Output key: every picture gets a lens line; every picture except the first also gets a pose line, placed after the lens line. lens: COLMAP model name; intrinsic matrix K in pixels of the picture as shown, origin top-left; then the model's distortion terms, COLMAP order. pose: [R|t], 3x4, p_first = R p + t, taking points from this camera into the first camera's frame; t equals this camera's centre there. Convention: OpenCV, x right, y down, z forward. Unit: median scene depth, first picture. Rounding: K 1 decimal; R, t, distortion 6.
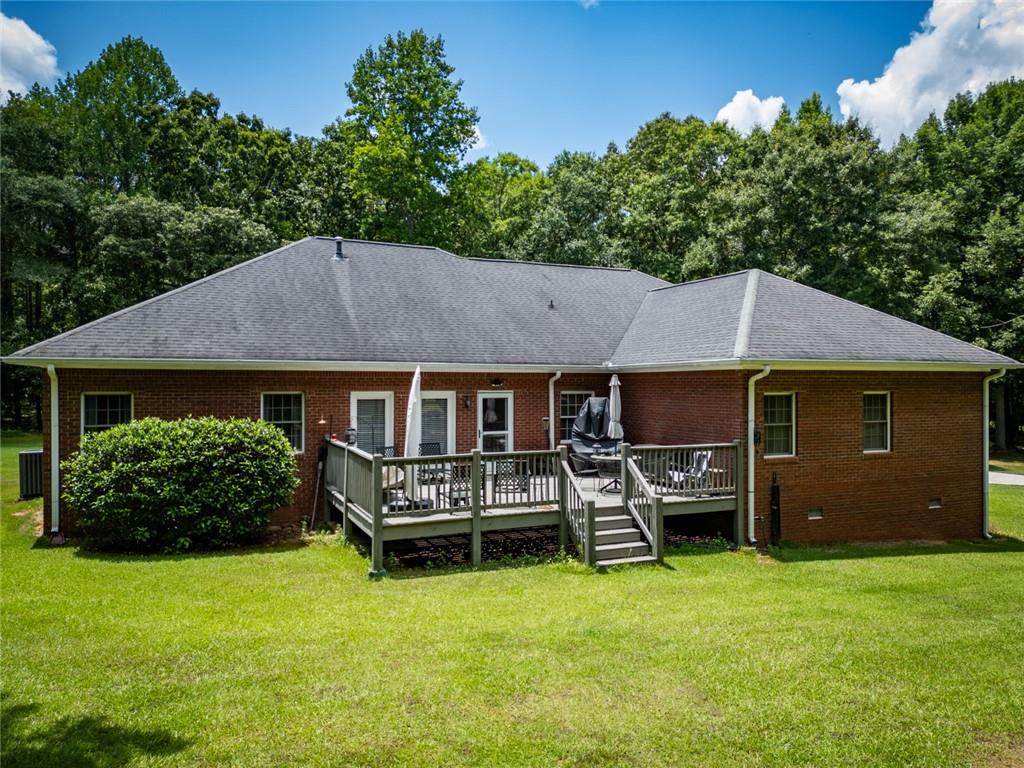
lens RADIAL K [[708.9, 0, 512.0], [0, 708.9, 384.0], [0, 0, 1]] dist [0.035292, -0.000479]
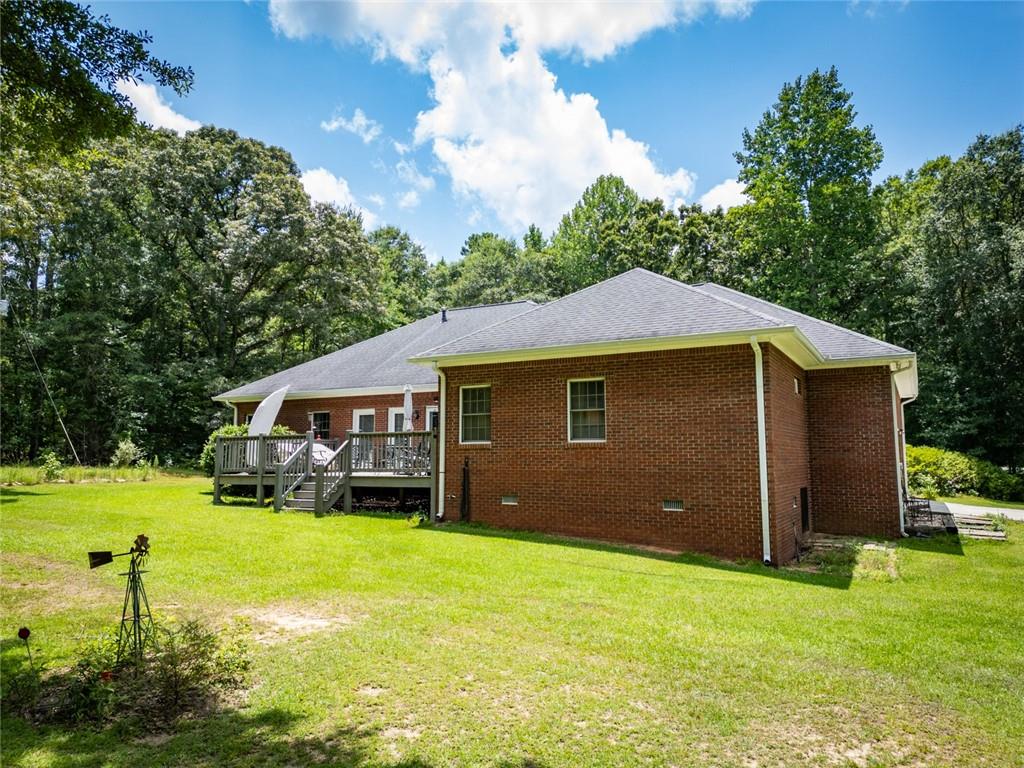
lens RADIAL K [[708.9, 0, 512.0], [0, 708.9, 384.0], [0, 0, 1]] dist [0.035292, -0.000479]
pose [[0.606701, -0.085041, -0.790368, 1.196273], [0.000414, 0.994295, -0.106665, 0.118911], [0.794930, 0.064386, 0.603275, 0.352351]]
